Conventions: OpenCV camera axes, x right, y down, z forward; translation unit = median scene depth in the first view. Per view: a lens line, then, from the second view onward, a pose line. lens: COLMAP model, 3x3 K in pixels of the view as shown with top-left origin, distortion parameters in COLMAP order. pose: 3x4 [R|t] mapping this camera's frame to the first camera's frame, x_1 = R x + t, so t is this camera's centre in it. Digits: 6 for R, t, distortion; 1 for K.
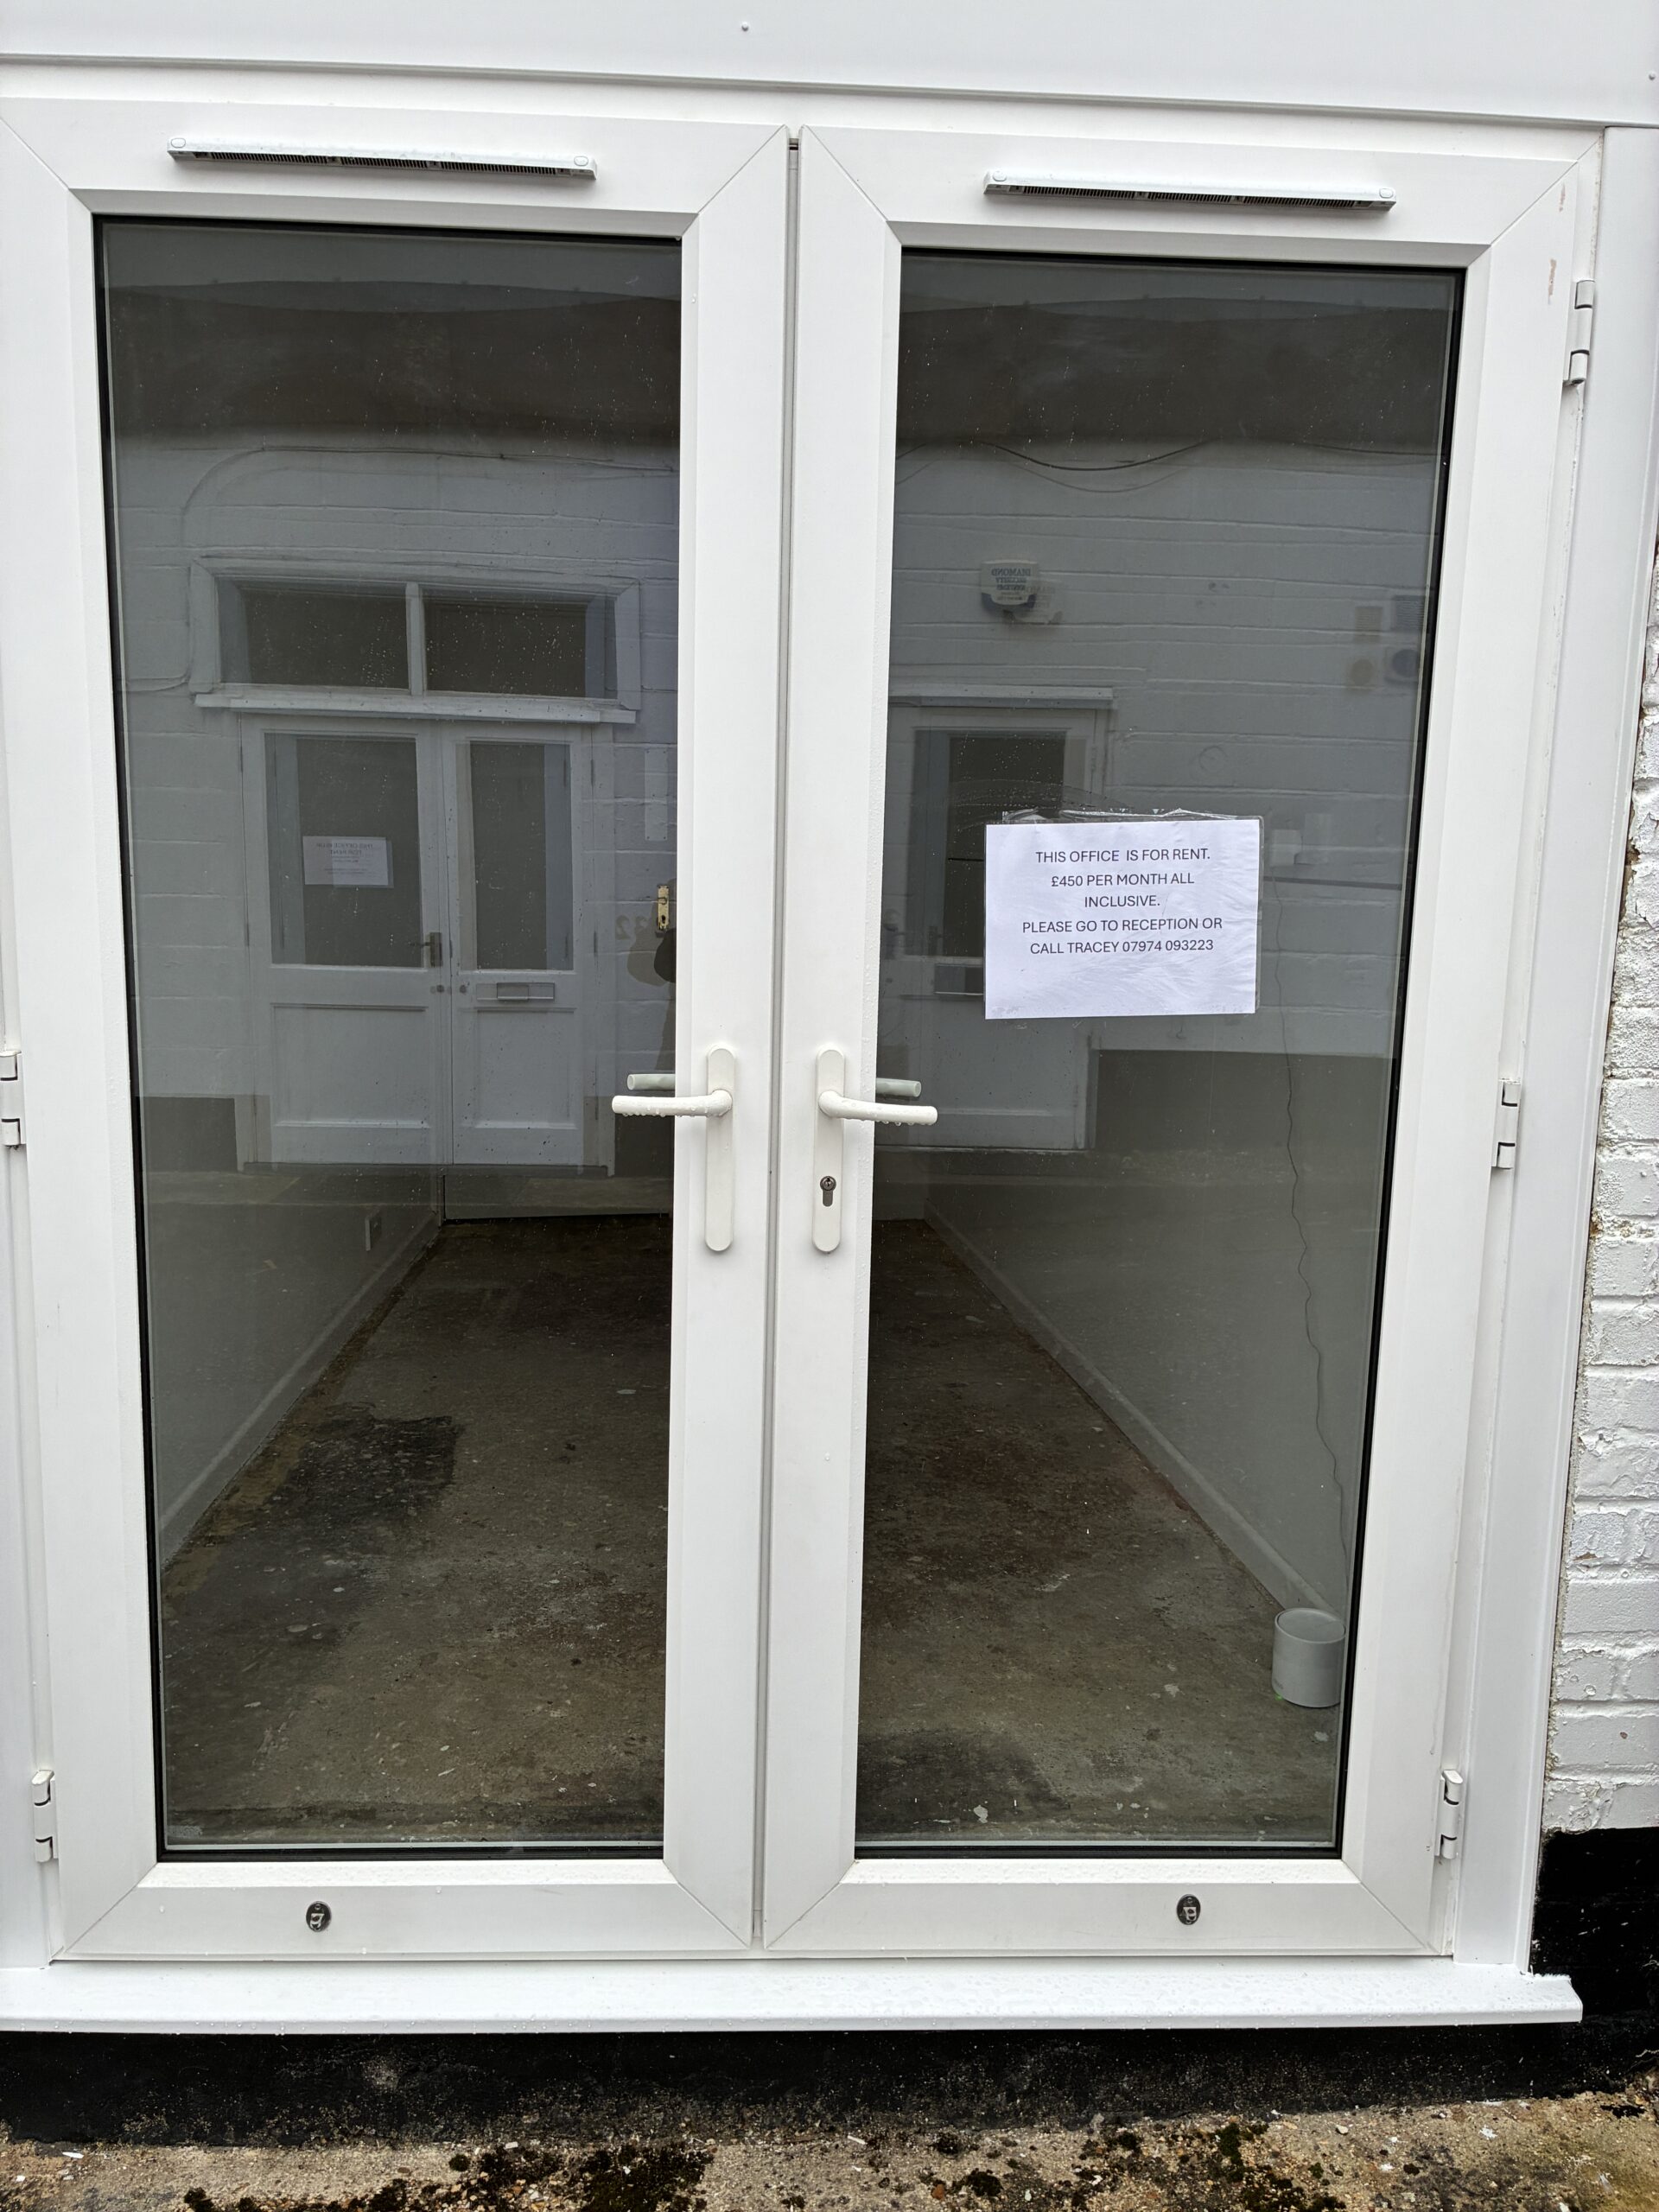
lens RADIAL K [[1675.8, 0, 839.5], [0, 1675.8, 1106.5], [0, 0, 1]] dist [0.015216, -0.061351]
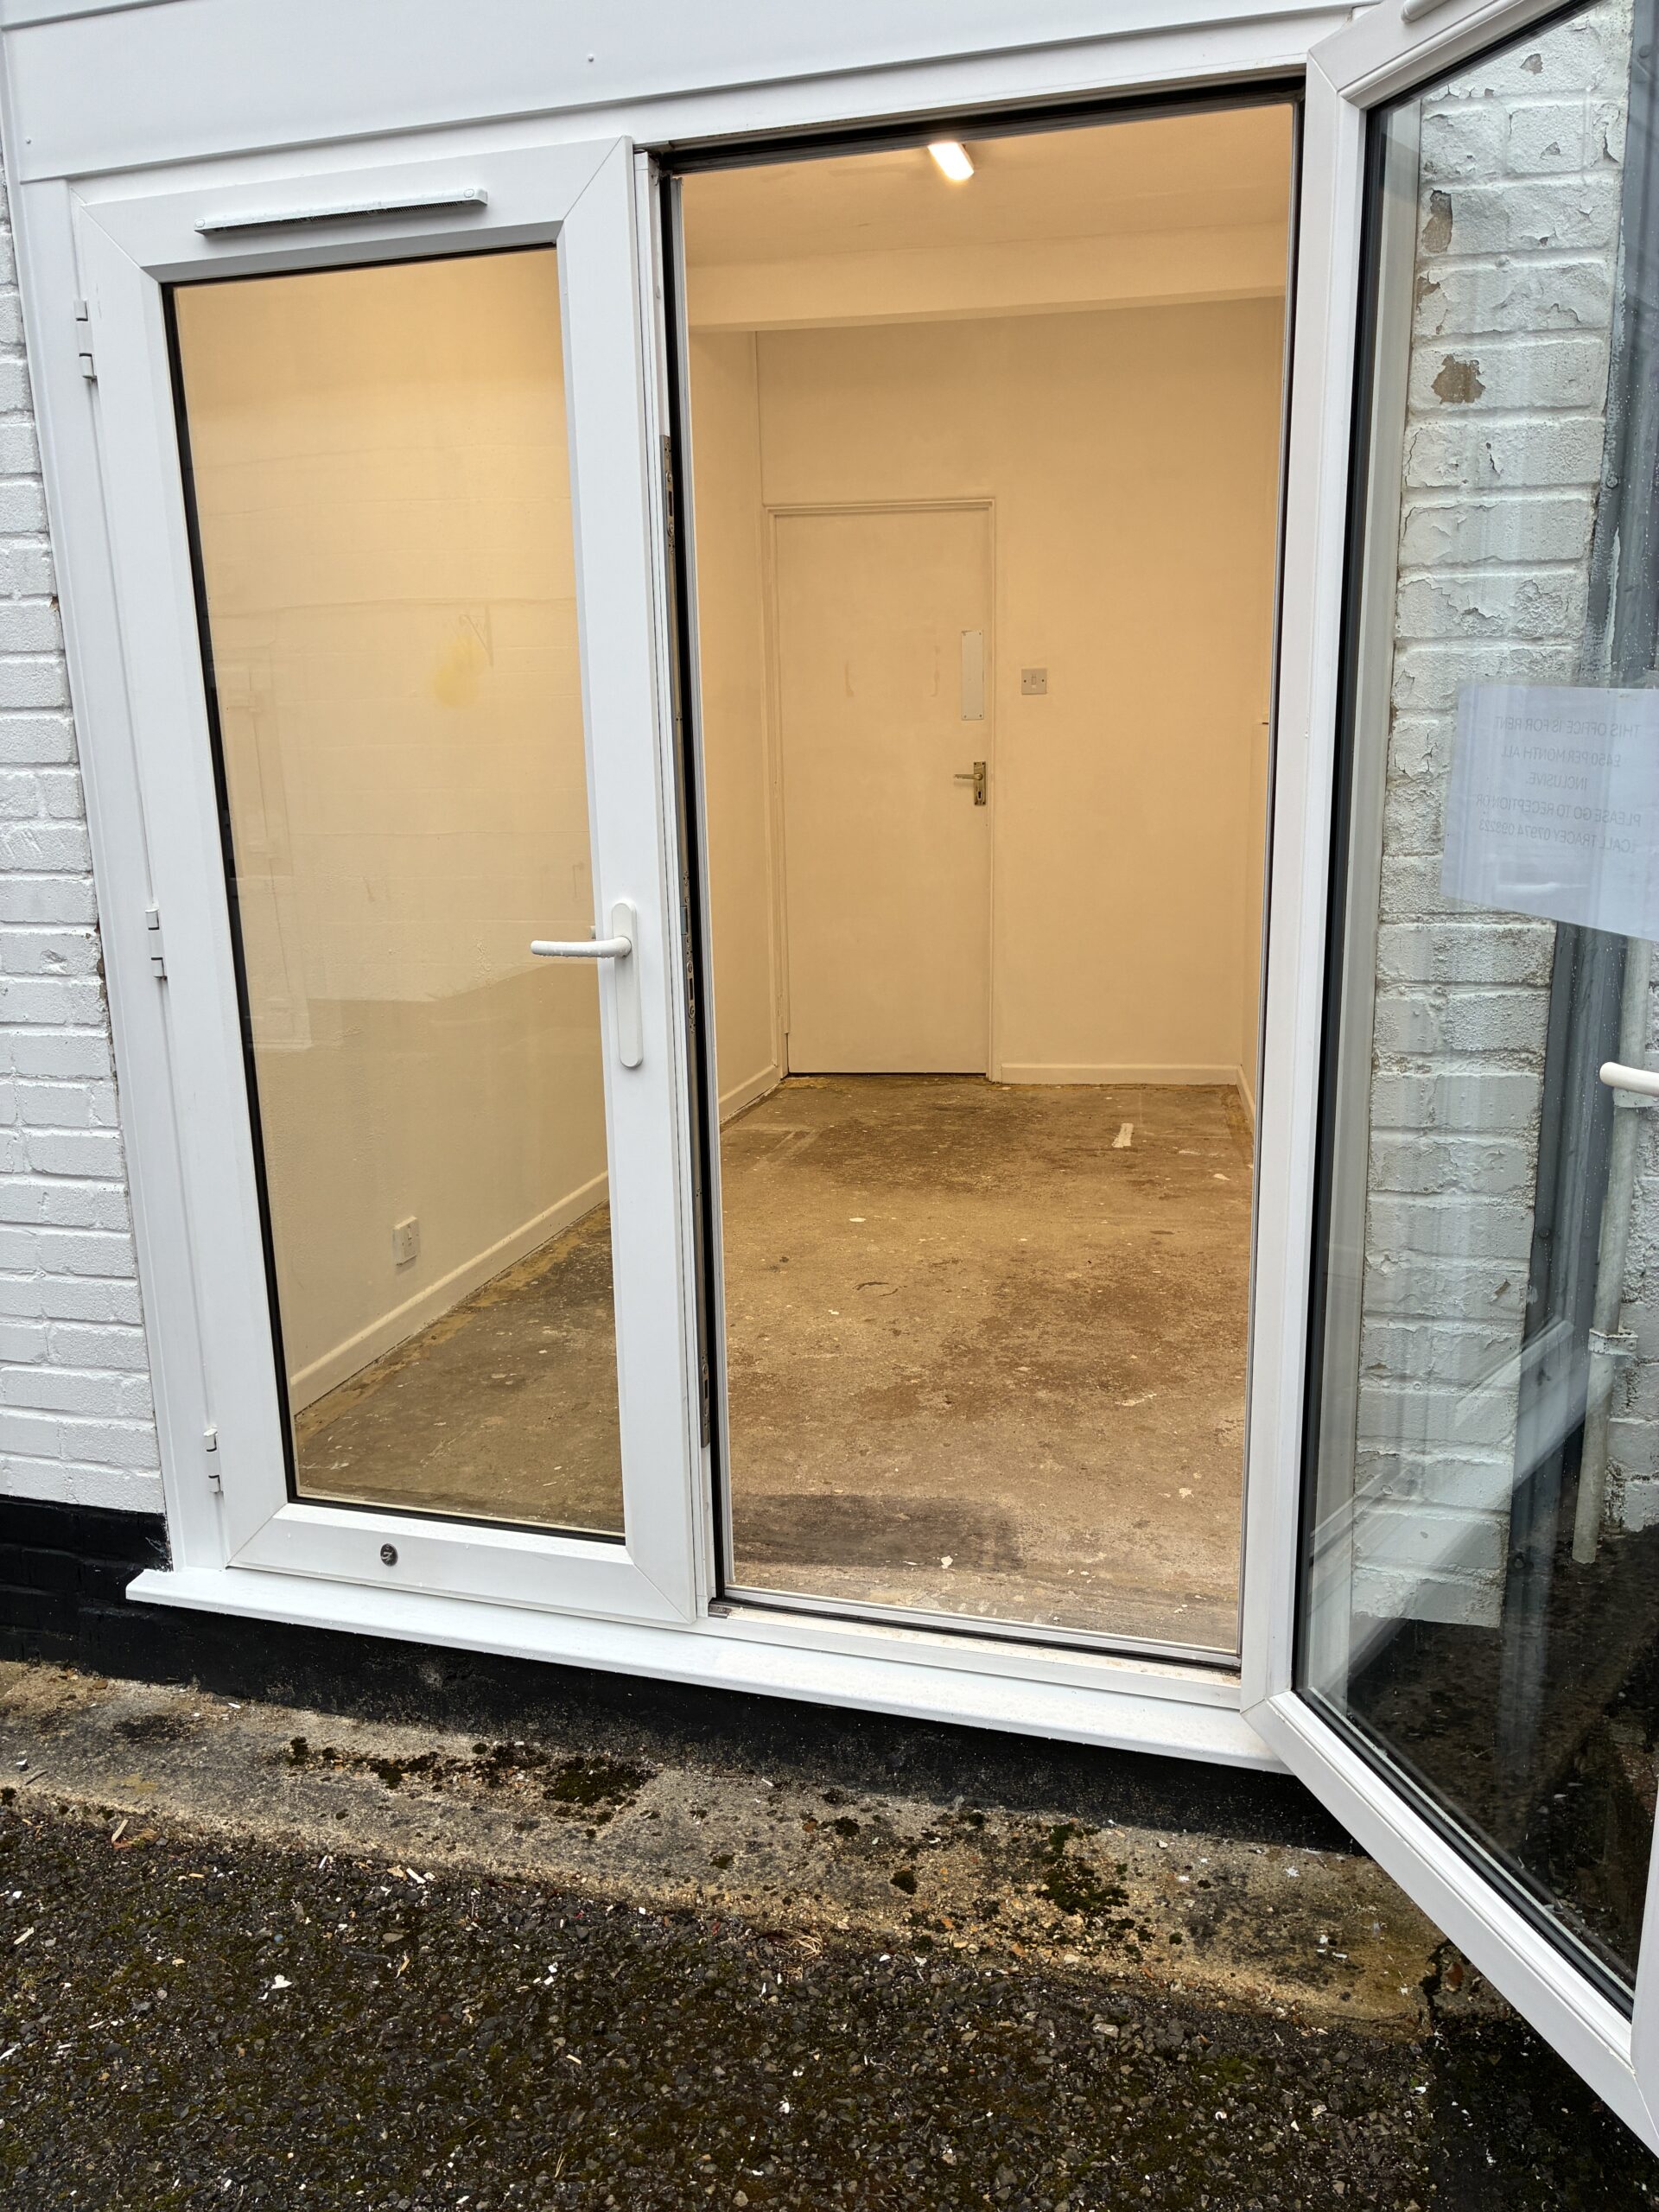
lens RADIAL K [[1675.8, 0, 822.3], [0, 1675.8, 1128.8], [0, 0, 1]] dist [0.015216, -0.061351]
pose [[0.944810, 0.035128, -0.325729, 0.444369], [-0.006870, 0.996141, 0.087500, 0.021076], [0.327546, -0.080433, 0.941406, -0.130808]]
